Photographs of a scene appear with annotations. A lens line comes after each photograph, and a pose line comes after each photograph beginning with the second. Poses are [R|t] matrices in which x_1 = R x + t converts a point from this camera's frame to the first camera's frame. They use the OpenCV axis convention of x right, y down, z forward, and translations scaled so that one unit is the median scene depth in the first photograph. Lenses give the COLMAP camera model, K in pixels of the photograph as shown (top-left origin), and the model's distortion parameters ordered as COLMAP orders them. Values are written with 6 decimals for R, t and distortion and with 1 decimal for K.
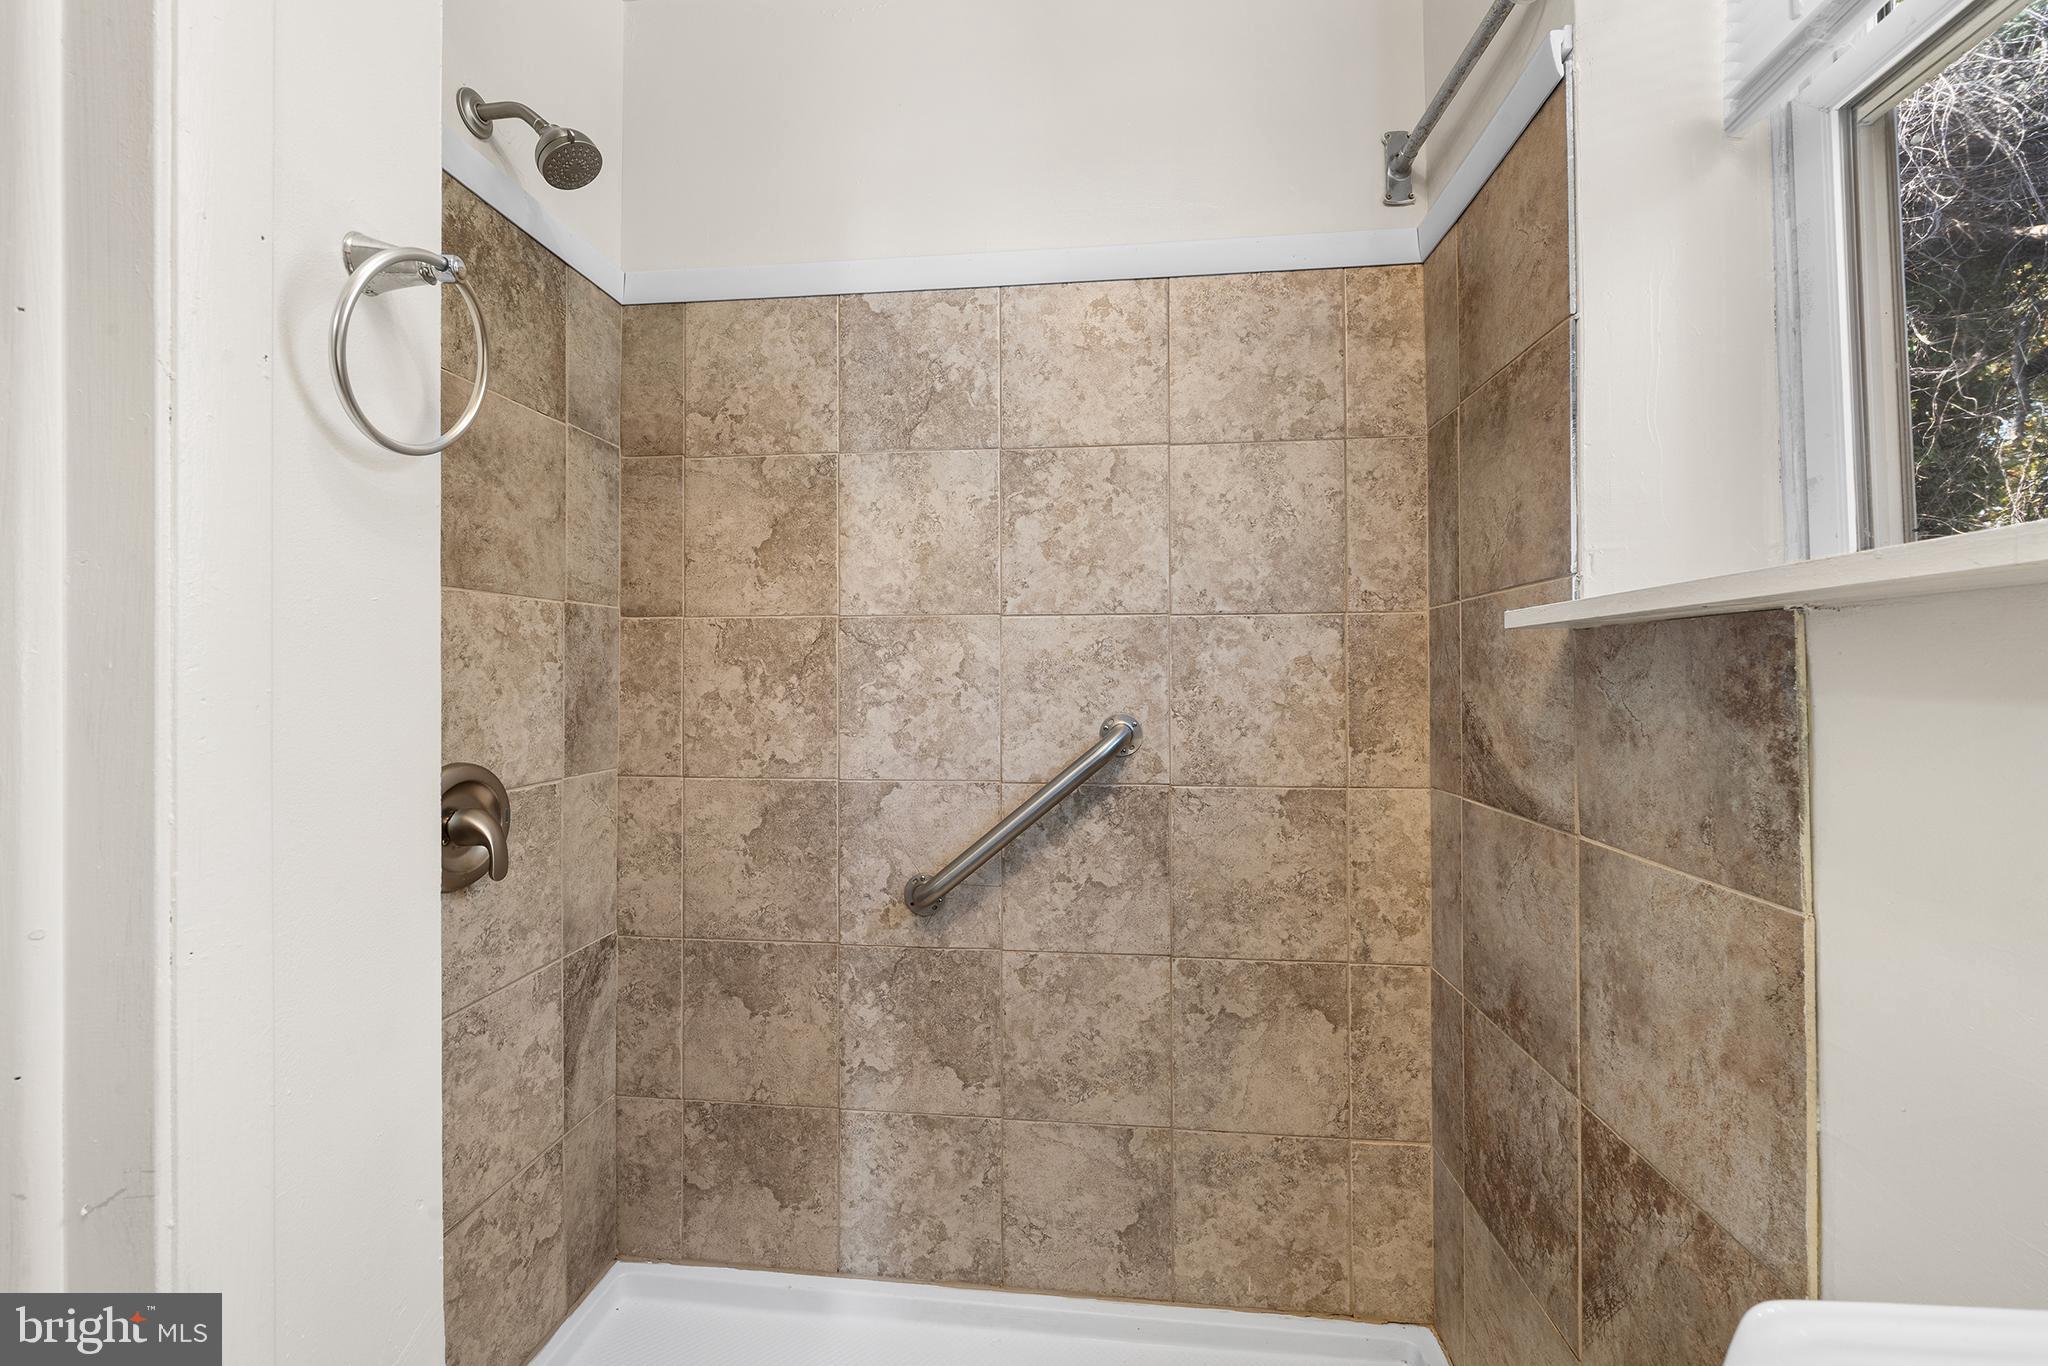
lens RADIAL K [[788.4, 0, 1024.8], [0, 788.4, 666.9], [0, 0, 1]] dist [-0.001691, -0.000163]
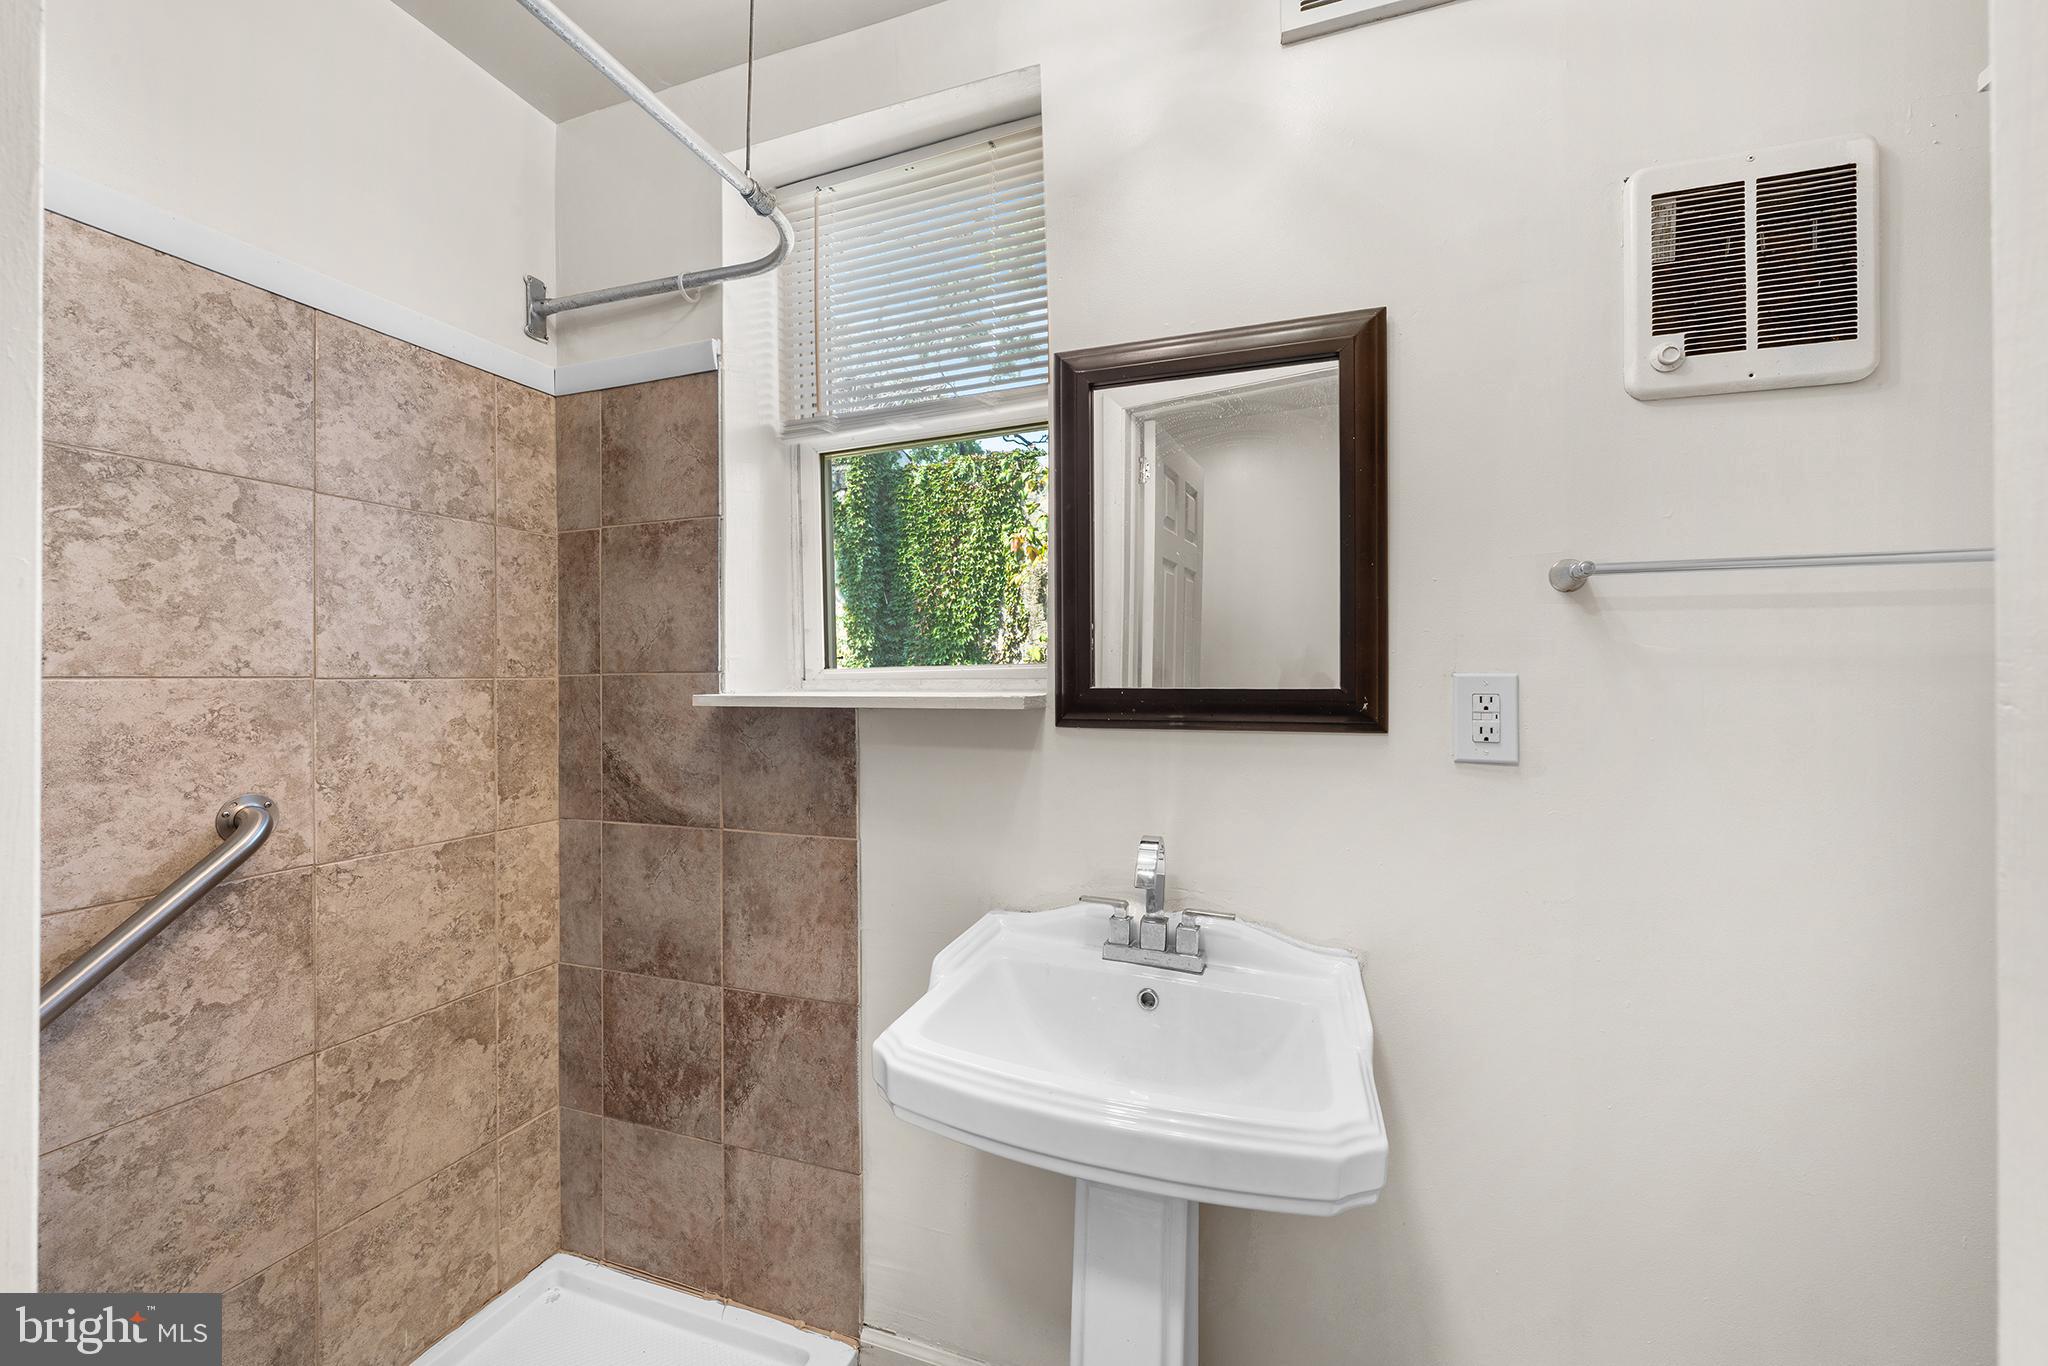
lens RADIAL K [[763.3, 0, 1025.7], [0, 763.3, 674.8], [0, 0, 1]] dist [0.001117, 0.000087]
pose [[0.248500, 0.011555, 0.968563, -0.473343], [-0.004326, 0.999932, -0.010819, -0.065109], [-0.968622, -0.001501, 0.248533, -0.018260]]
